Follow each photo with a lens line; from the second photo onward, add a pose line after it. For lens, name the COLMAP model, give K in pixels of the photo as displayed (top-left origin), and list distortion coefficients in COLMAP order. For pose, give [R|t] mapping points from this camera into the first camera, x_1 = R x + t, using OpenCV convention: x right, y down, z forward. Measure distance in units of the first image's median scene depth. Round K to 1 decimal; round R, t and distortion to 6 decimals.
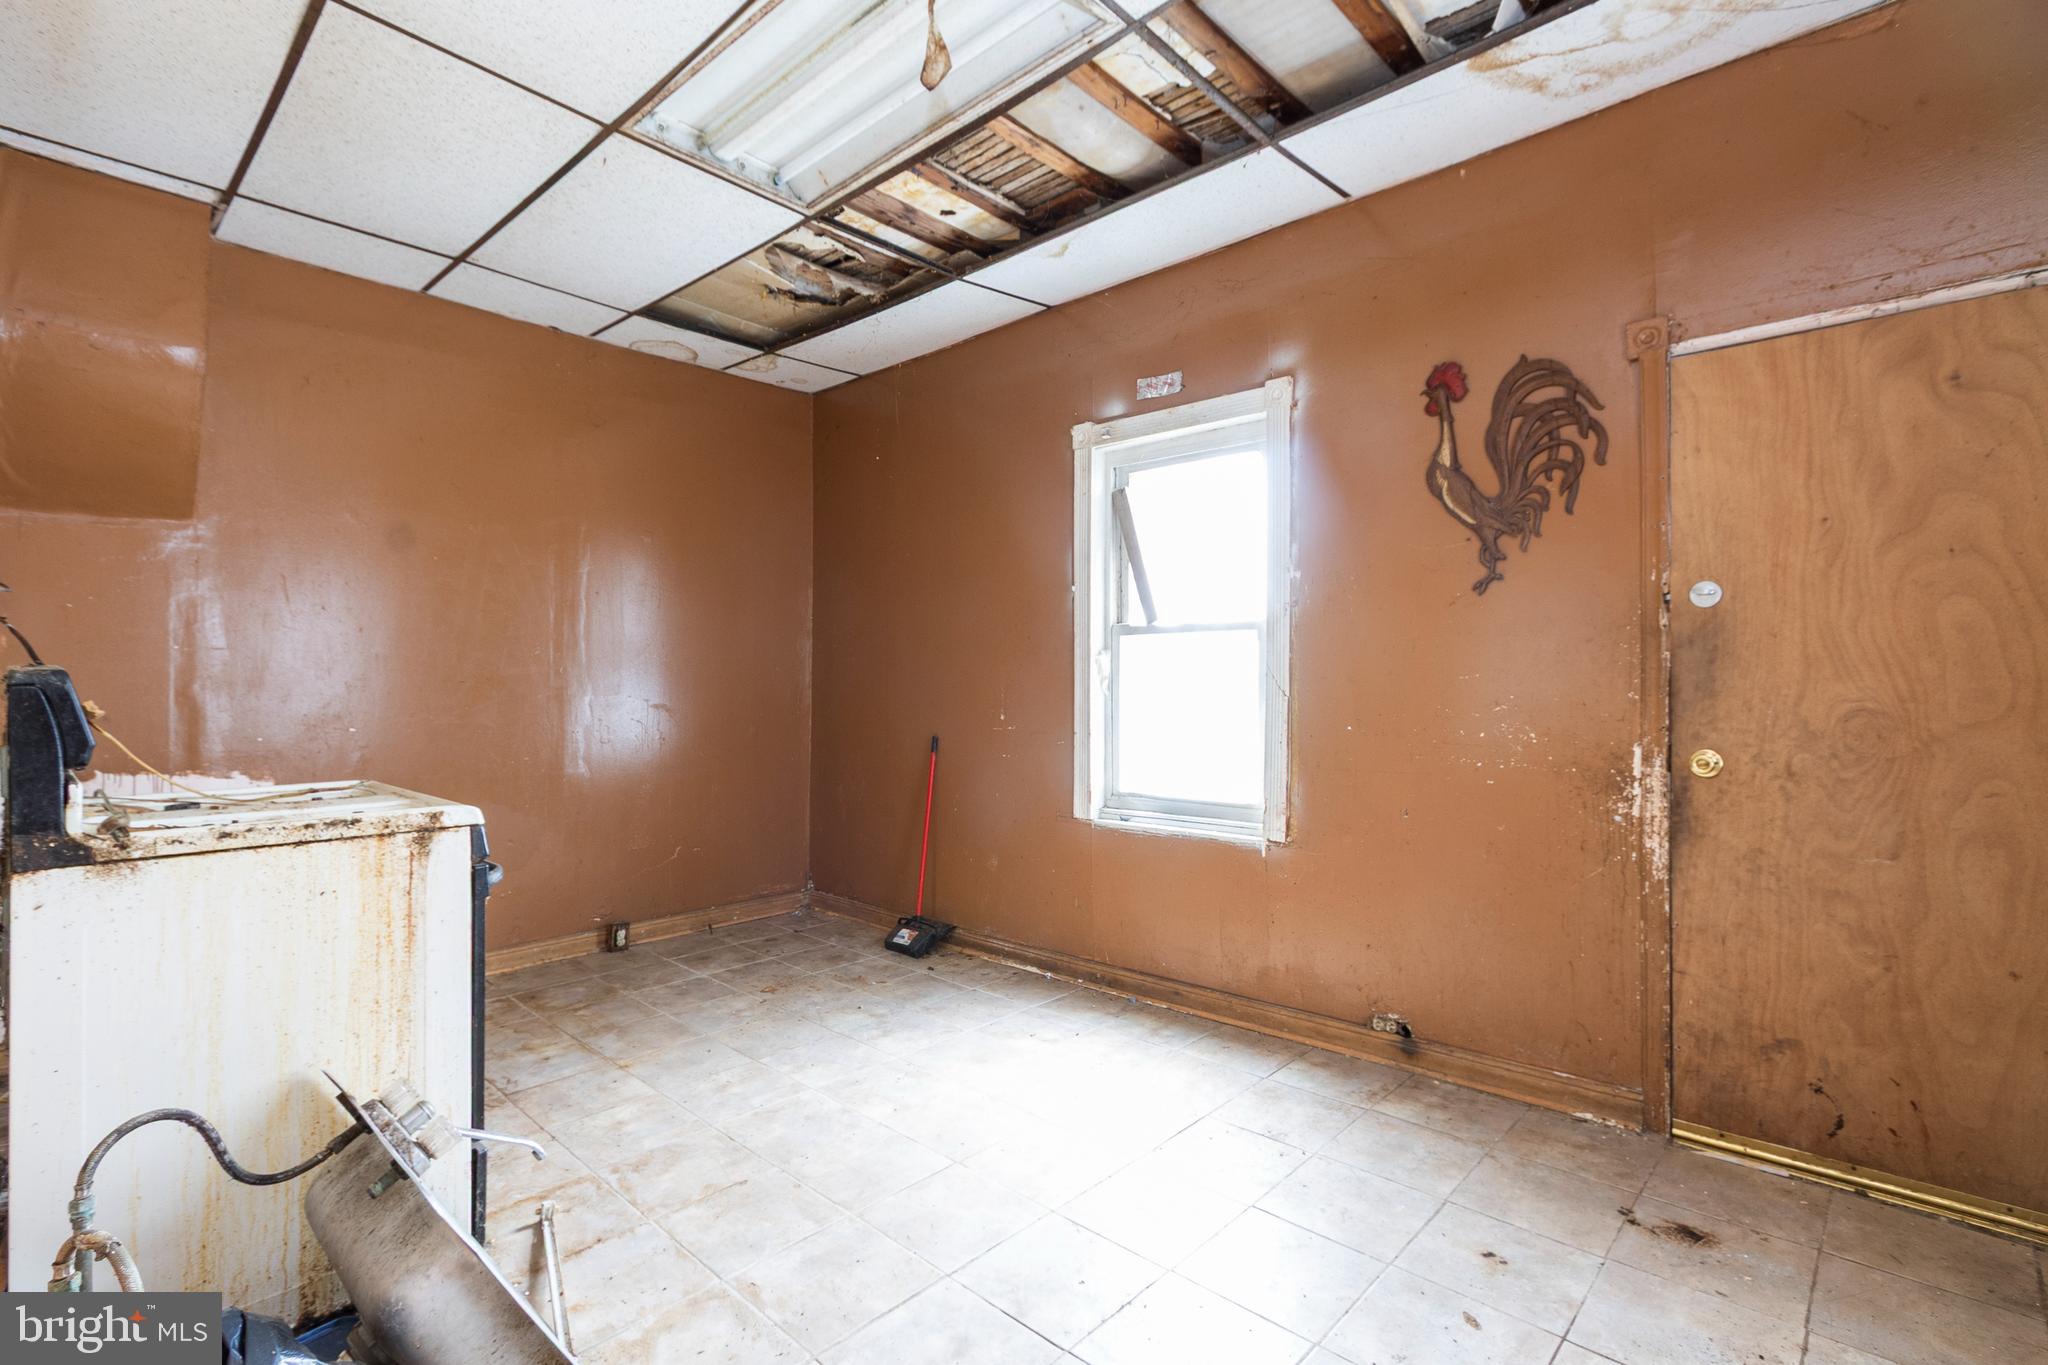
lens RADIAL K [[938.4, 0, 1024.9], [0, 938.4, 678.3], [0, 0, 1]] dist [-0.000567, -0.000264]
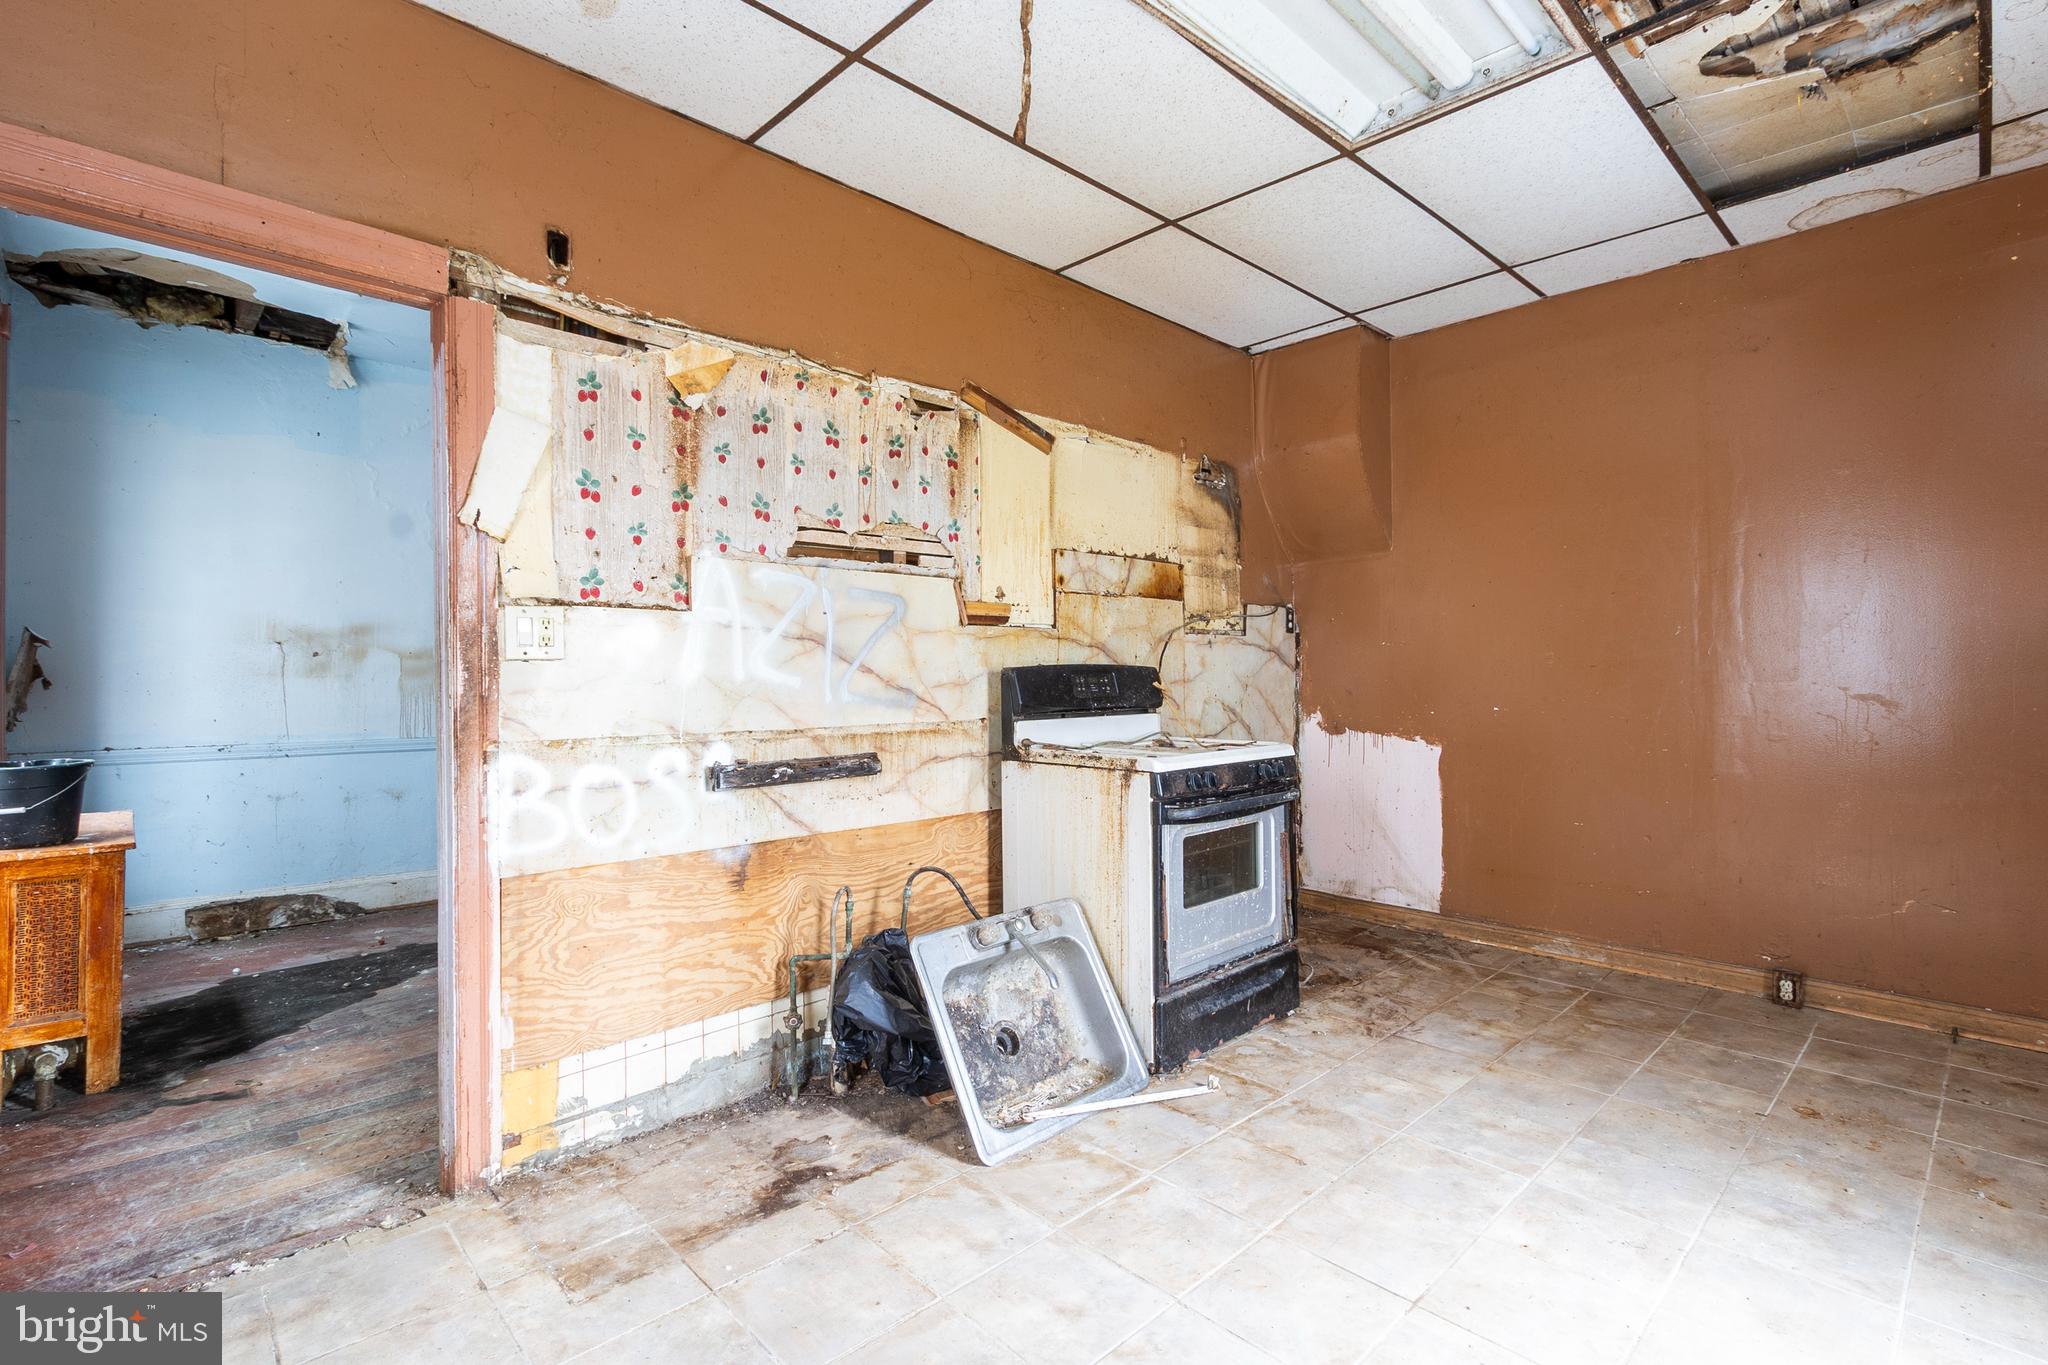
lens RADIAL K [[932.7, 0, 1013.6], [0, 932.7, 672.9], [0, 0, 1]] dist [-0.000435, -0.000164]
pose [[-0.058971, 0.003845, -0.998252, 0.662964], [0.014536, 0.999890, 0.002993, -0.001882], [0.998154, -0.014334, -0.059021, 0.689979]]
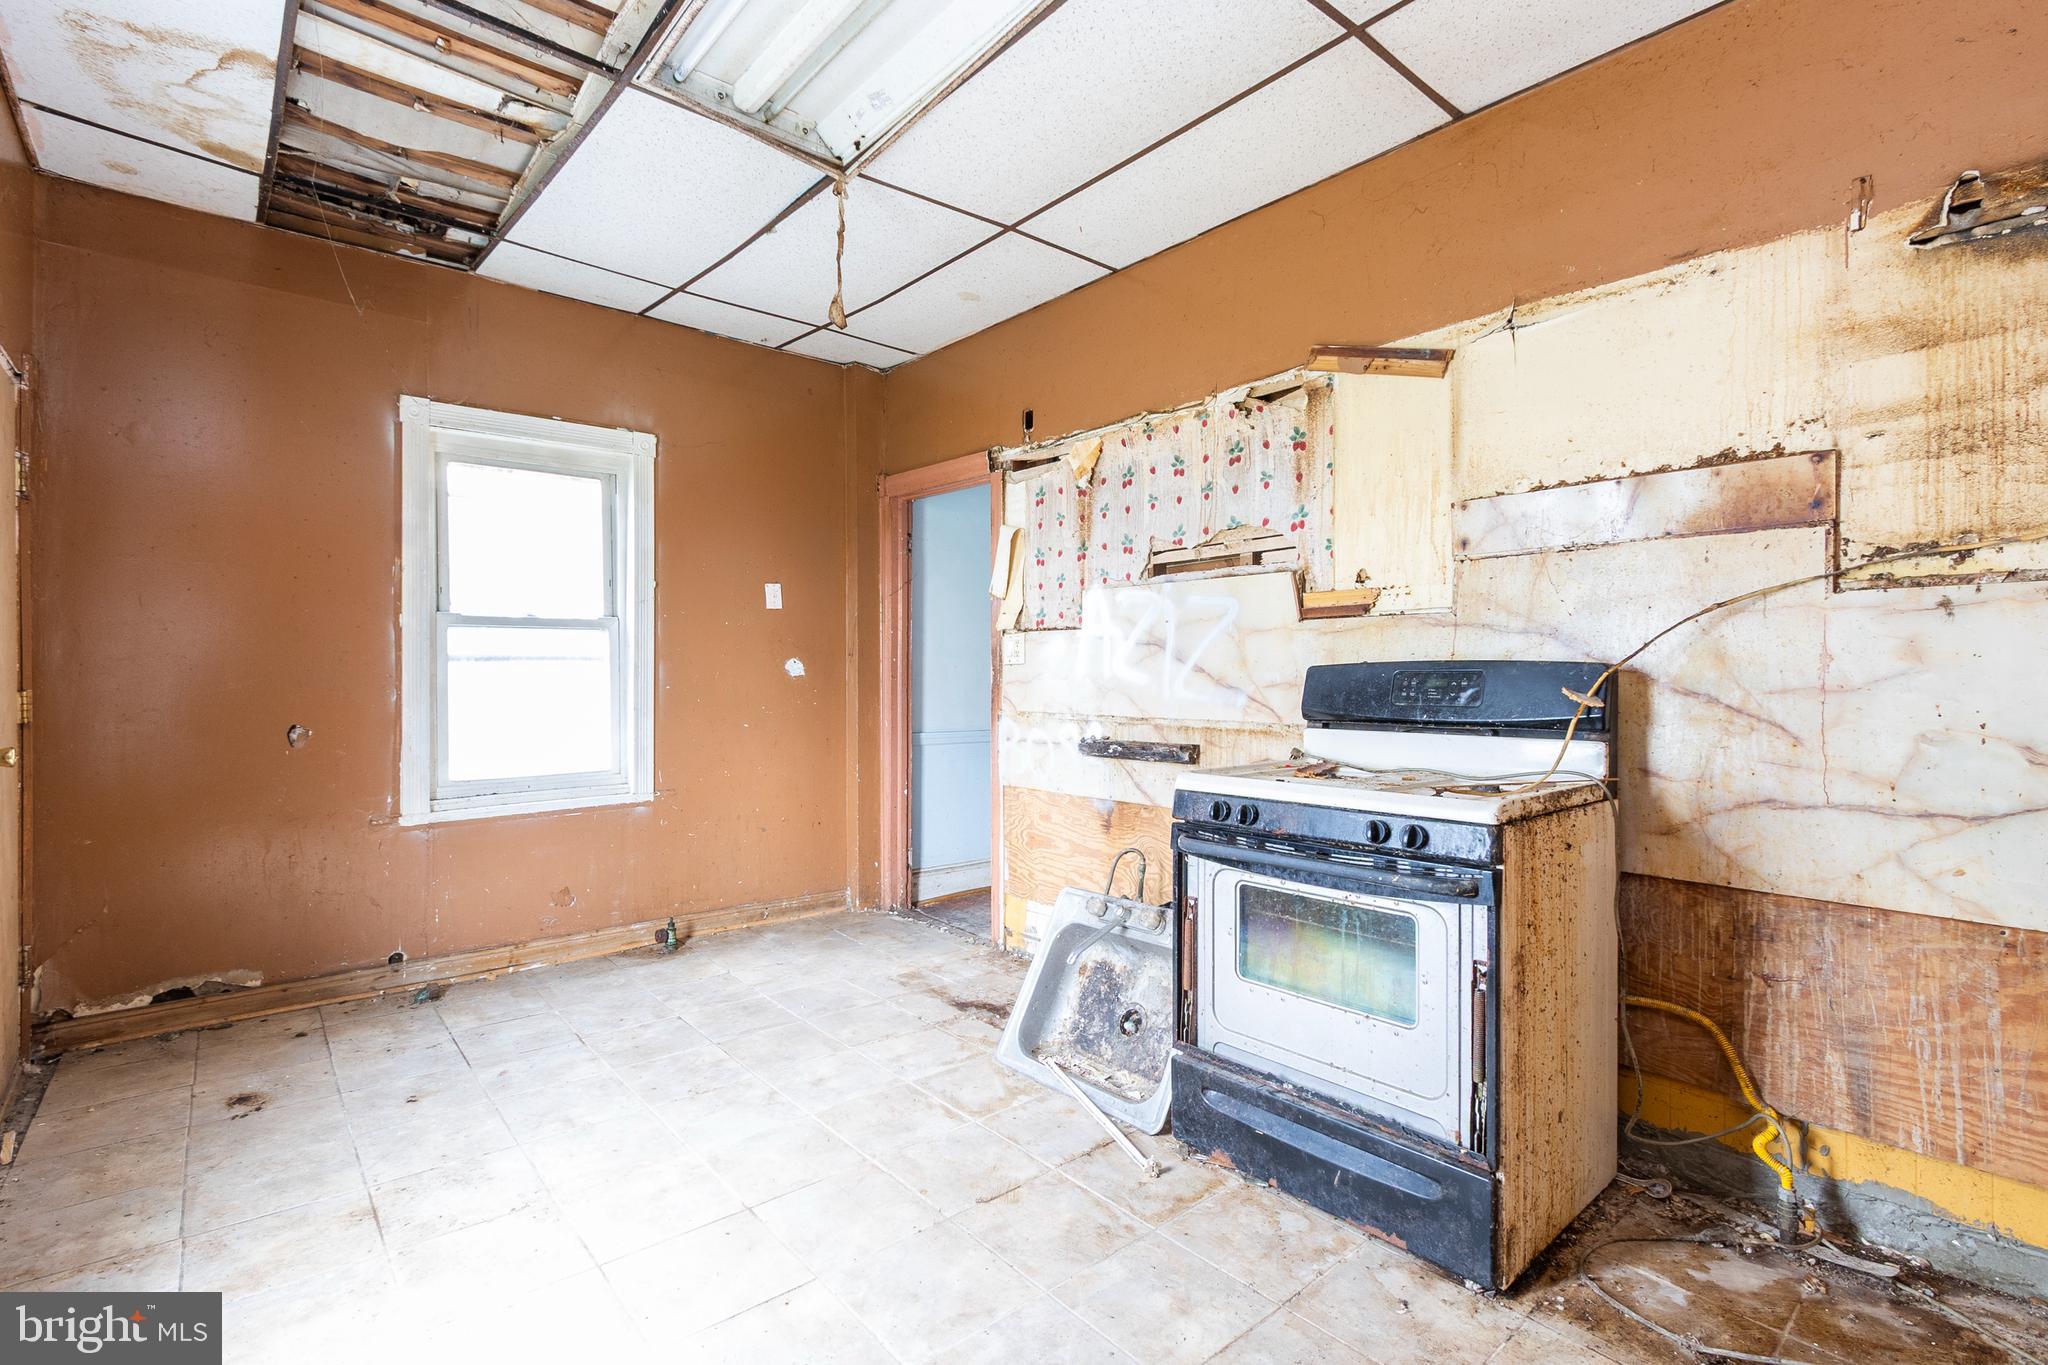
lens RADIAL K [[933.6, 0, 1020.4], [0, 933.6, 681.0], [0, 0, 1]] dist [0.002256, -0.000911]
pose [[-0.994911, 0.002029, 0.100736, -0.399526], [0.001662, 0.999992, -0.003725, 0.015943], [-0.100743, -0.003539, -0.994906, 1.766467]]
